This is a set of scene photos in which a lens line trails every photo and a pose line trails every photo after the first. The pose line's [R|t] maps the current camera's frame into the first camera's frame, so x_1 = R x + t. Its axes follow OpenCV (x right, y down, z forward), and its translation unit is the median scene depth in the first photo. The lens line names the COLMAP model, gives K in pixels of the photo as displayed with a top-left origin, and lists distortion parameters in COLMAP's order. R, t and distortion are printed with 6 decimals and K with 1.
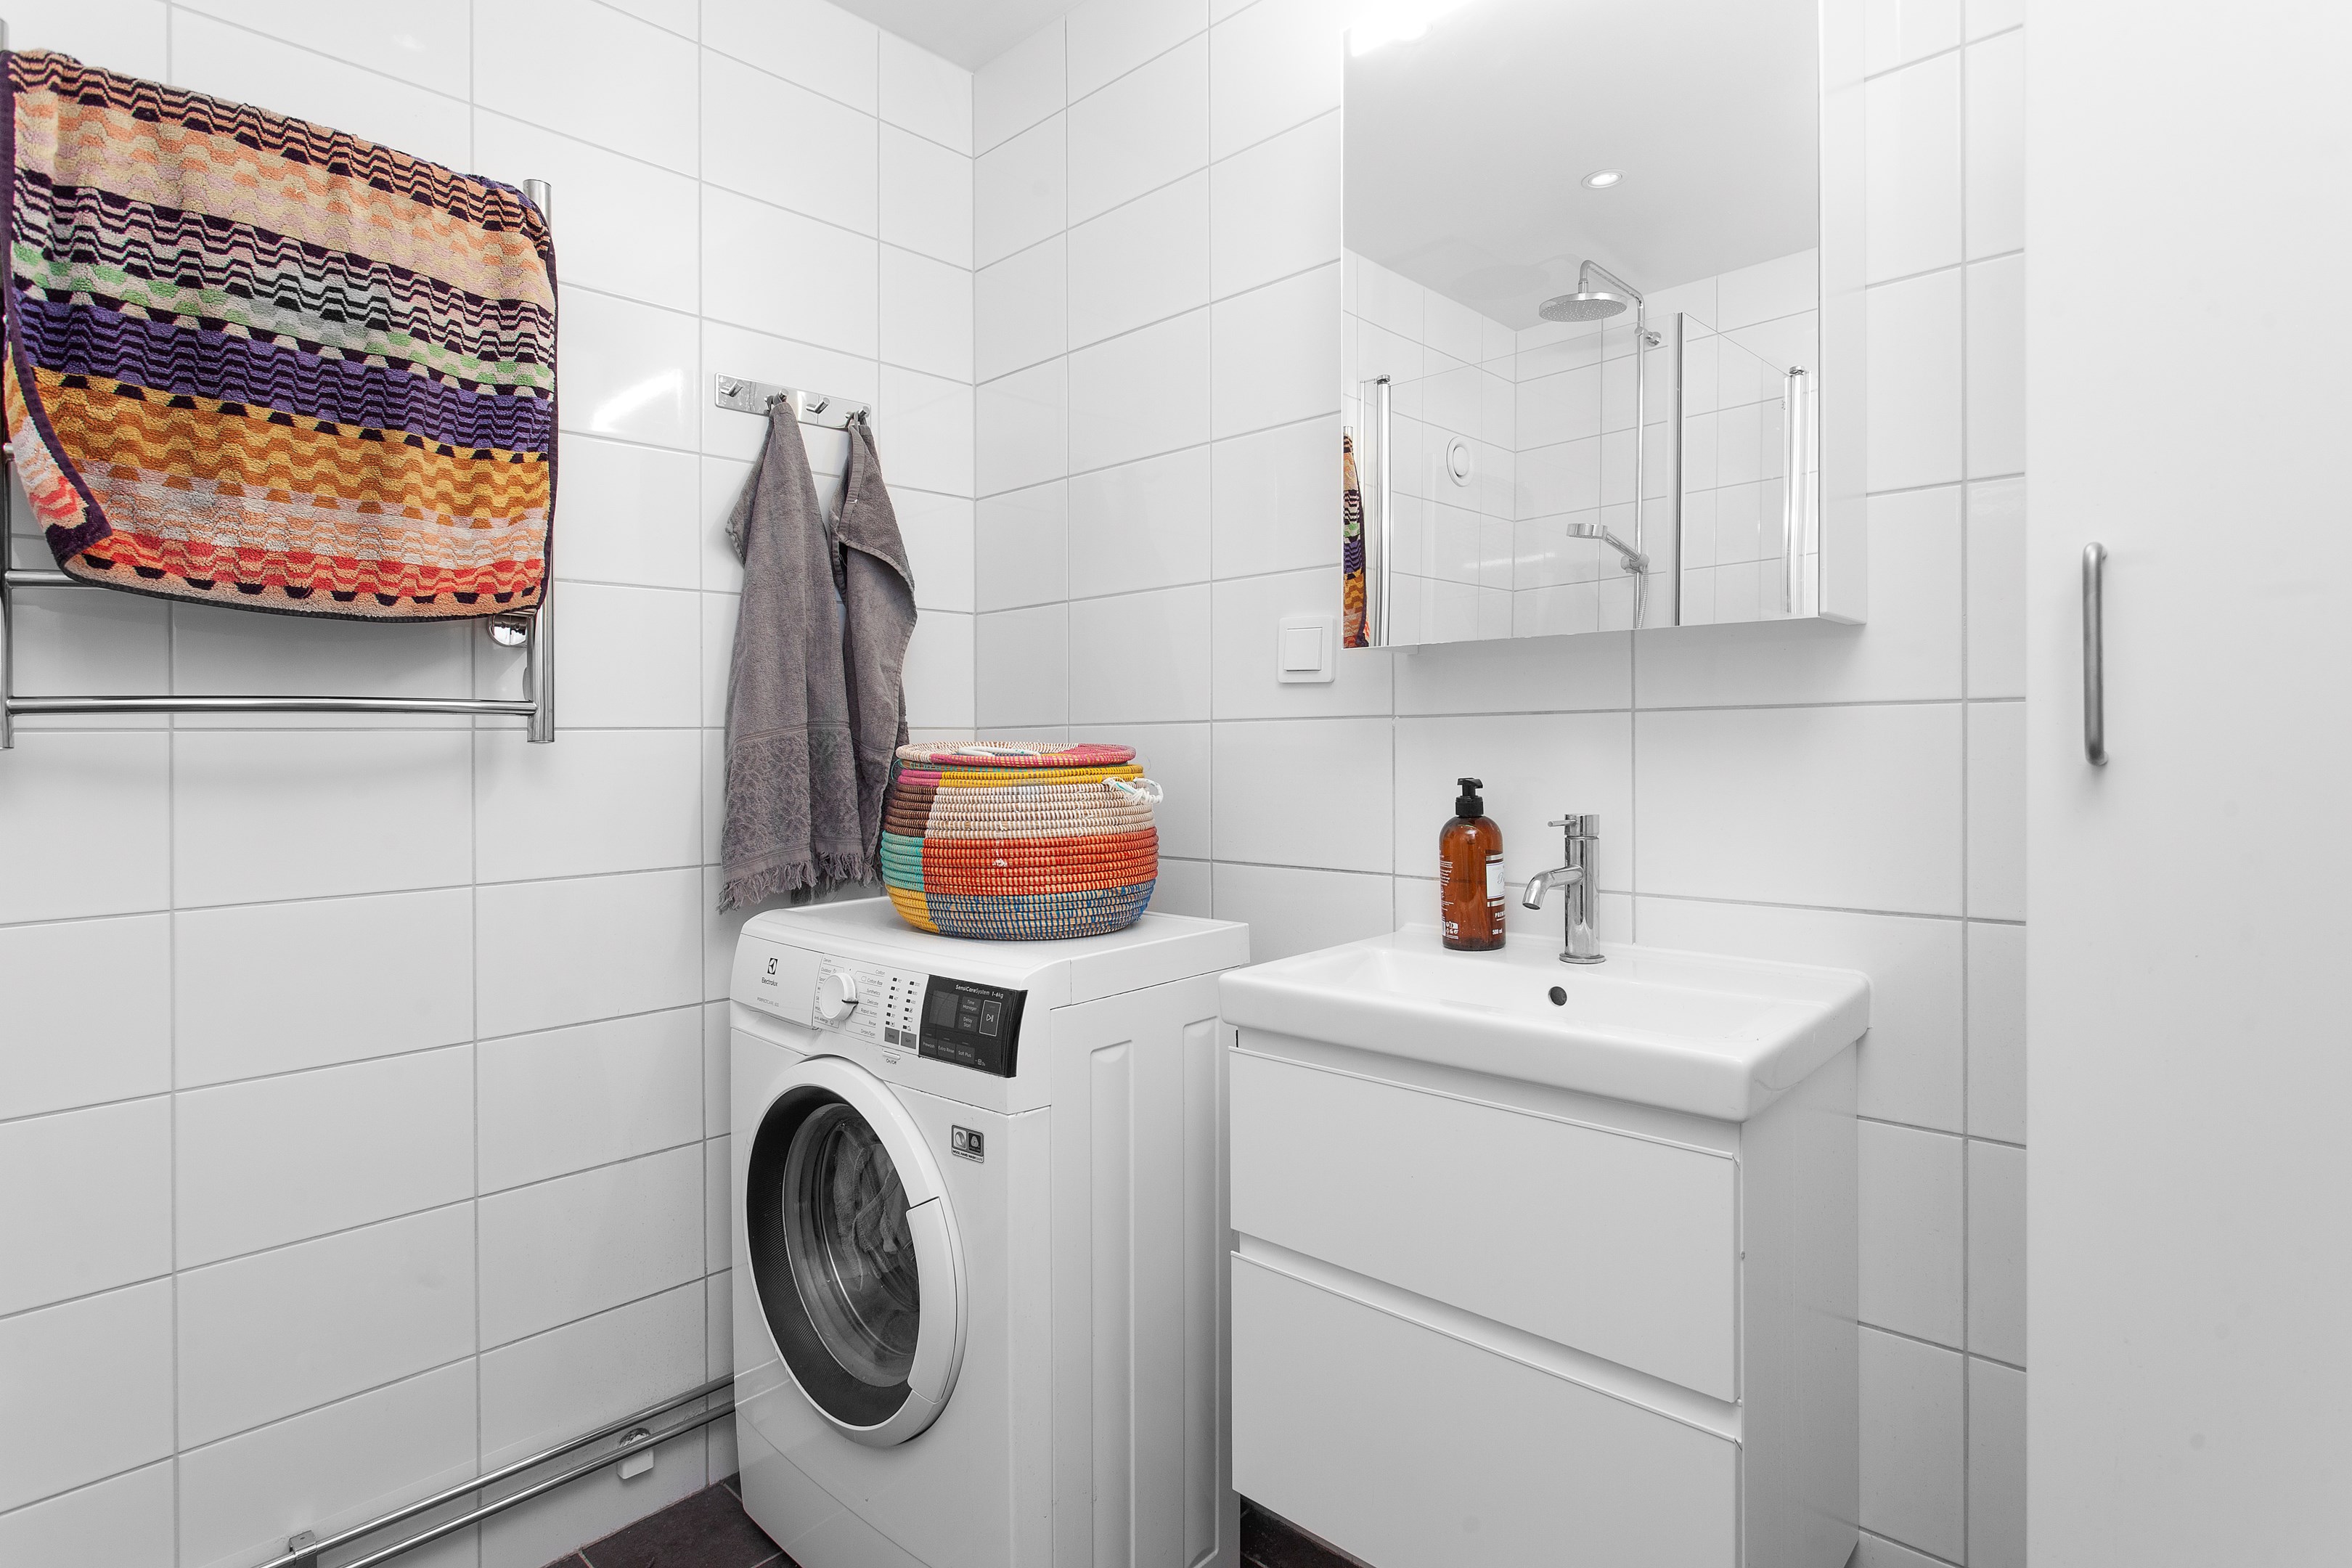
lens RADIAL K [[1211.7, 0, 1095.3], [0, 1211.7, 749.1], [0, 0, 1]] dist [-0.000120, 0.000823]
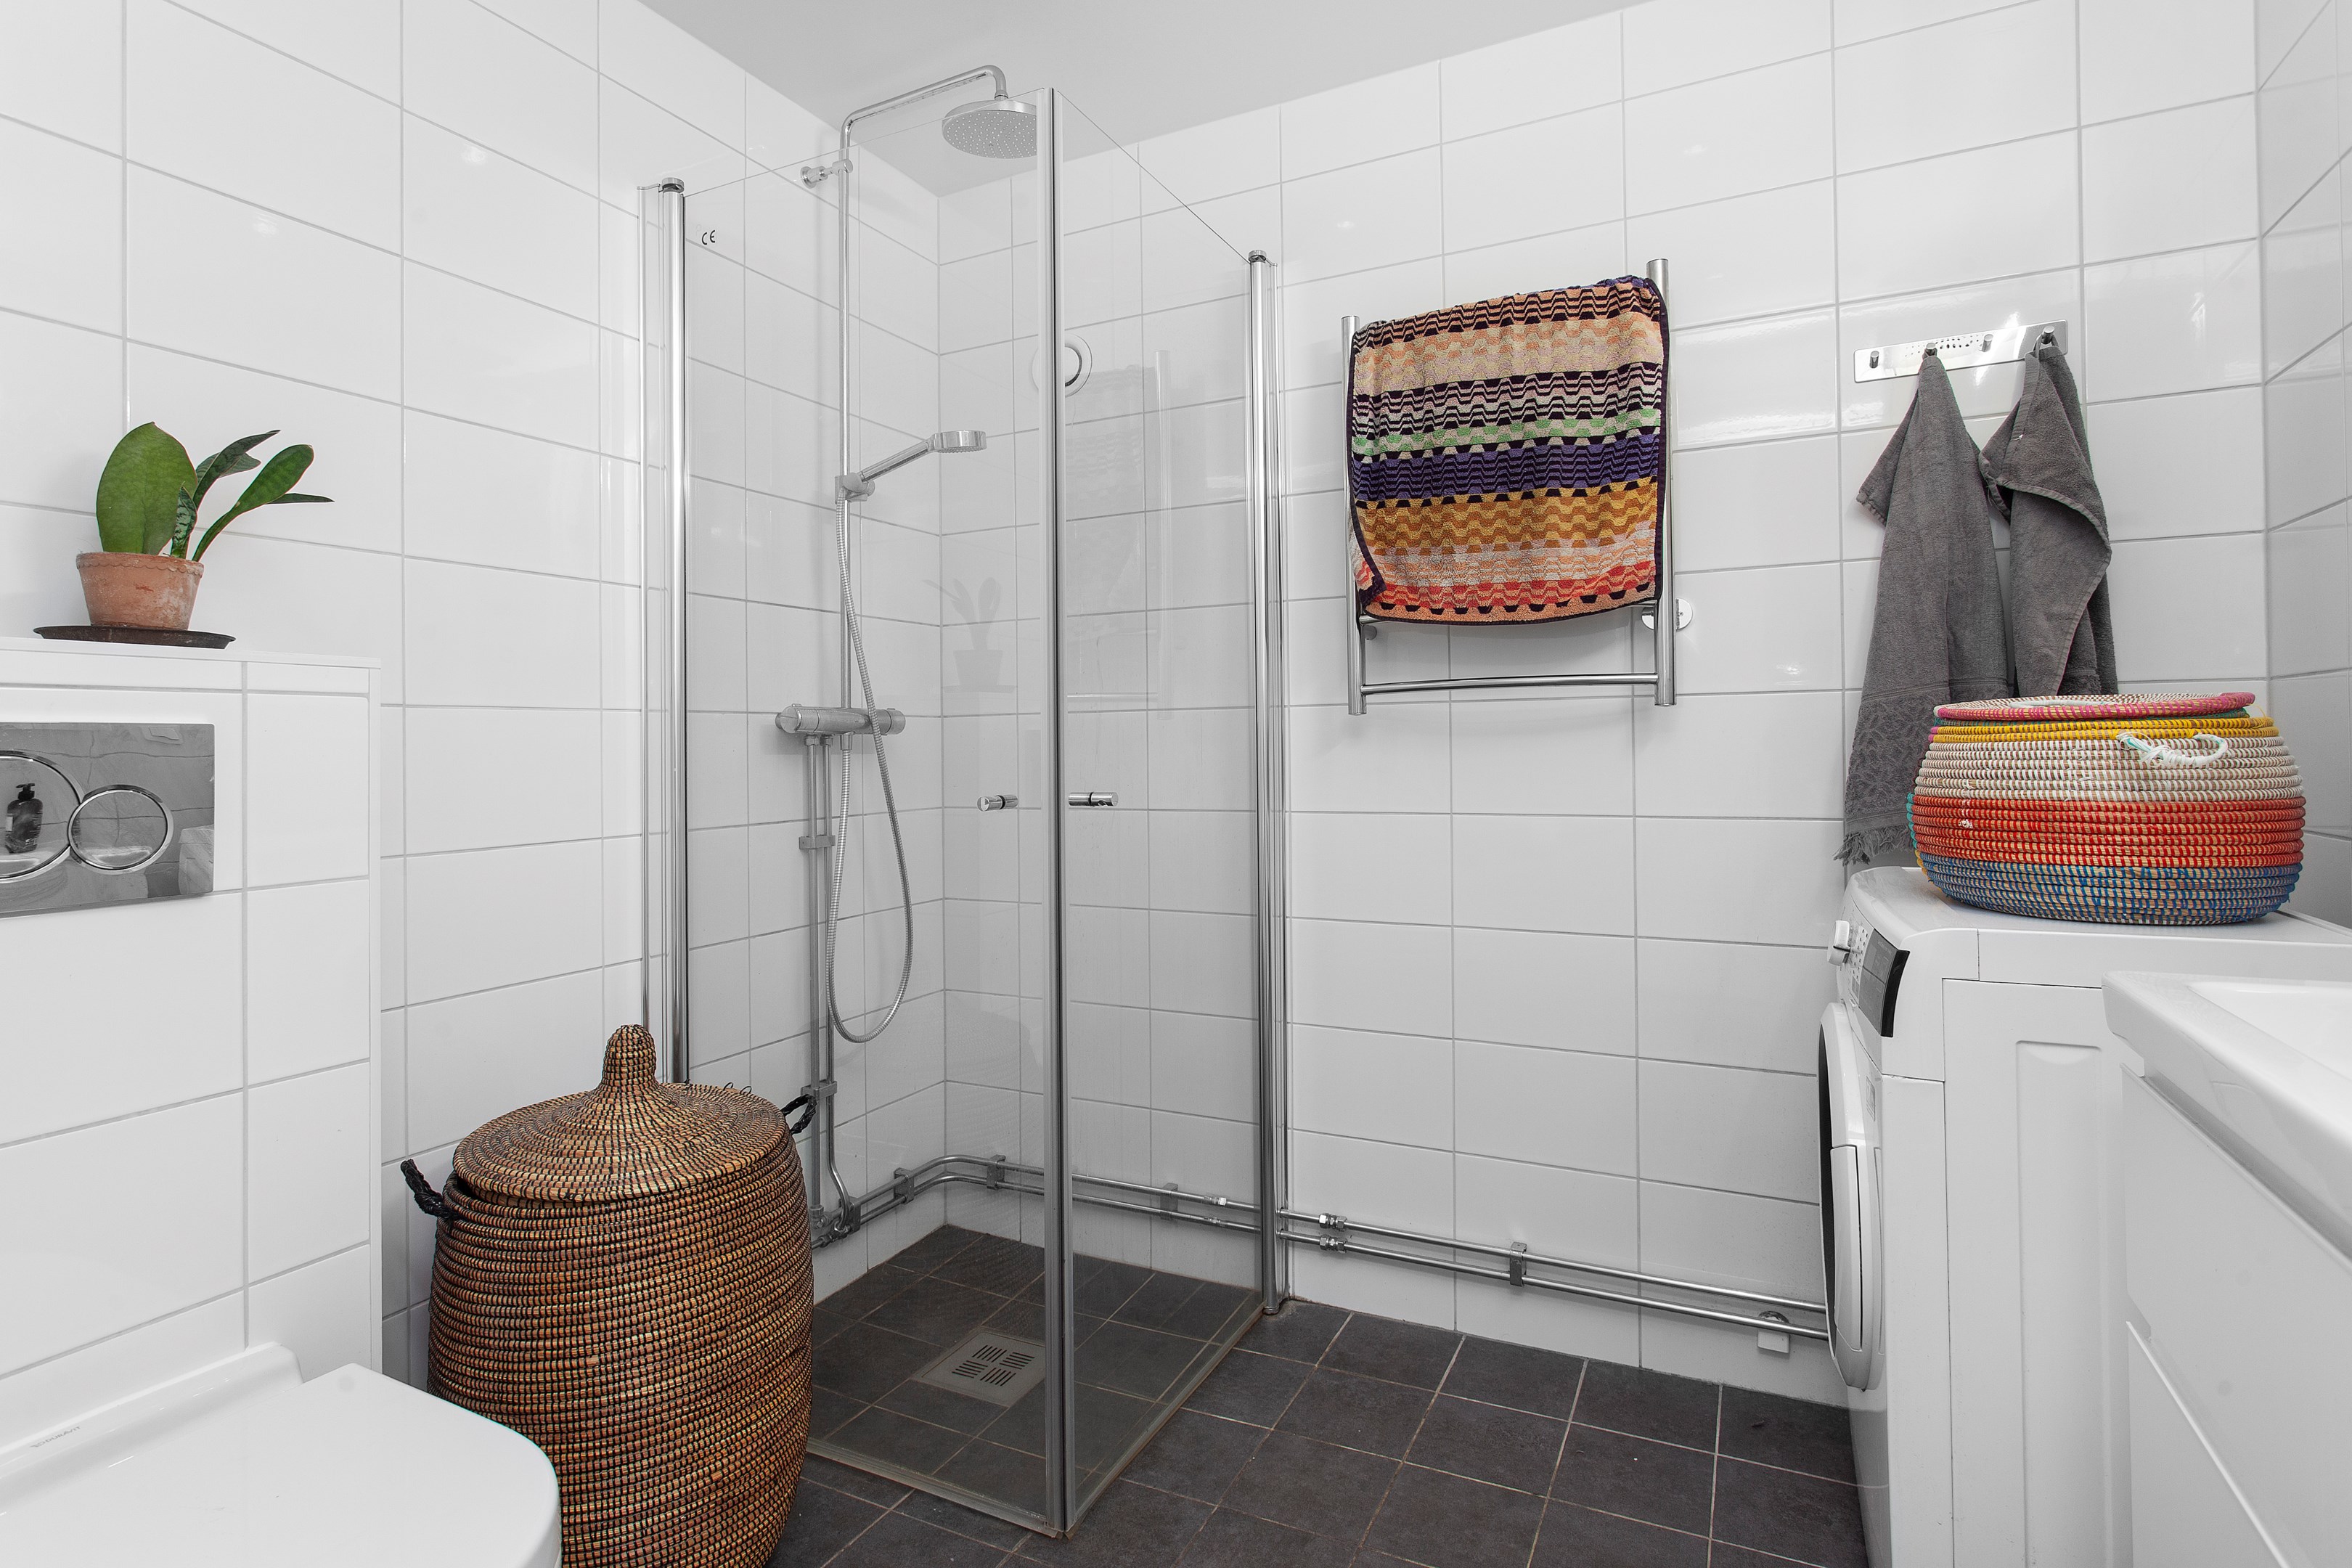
lens RADIAL K [[1174.8, 0, 1174.3], [0, 1174.8, 725.8], [0, 0, 1]] dist [0.000430, 0.000063]
pose [[0.325063, -0.005574, -0.945676, 0.575754], [0.003664, 0.999983, -0.004635, 0.020979], [0.945685, -0.001958, 0.325077, 0.137939]]
